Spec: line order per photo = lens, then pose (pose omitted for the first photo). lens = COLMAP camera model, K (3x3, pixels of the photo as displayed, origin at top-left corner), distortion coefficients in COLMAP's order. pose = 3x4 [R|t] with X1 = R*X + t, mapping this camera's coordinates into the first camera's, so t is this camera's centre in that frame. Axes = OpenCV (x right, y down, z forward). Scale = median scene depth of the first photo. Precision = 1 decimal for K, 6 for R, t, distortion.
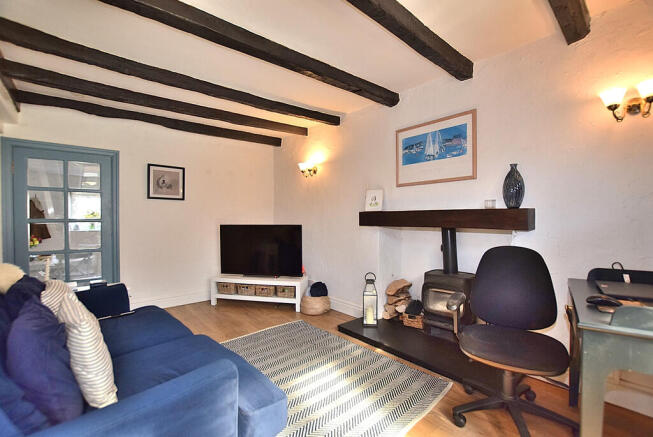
lens RADIAL K [[291.1, 0, 325.1], [0, 291.1, 218.3], [0, 0, 1]] dist [-0.000475, -0.000085]
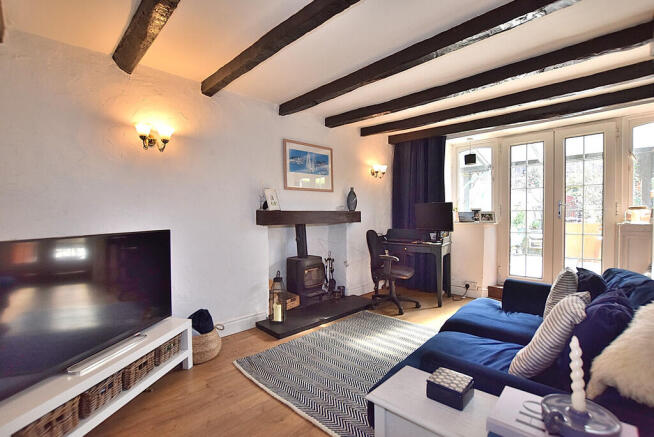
lens RADIAL K [[291.6, 0, 325.6], [0, 291.6, 218.3], [0, 0, 1]] dist [-0.000475, -0.000085]
pose [[-0.035593, -0.006587, 0.999345, -0.923917], [0.013111, 0.999889, 0.007057, -0.001887], [-0.999280, 0.013353, -0.035502, 0.926938]]
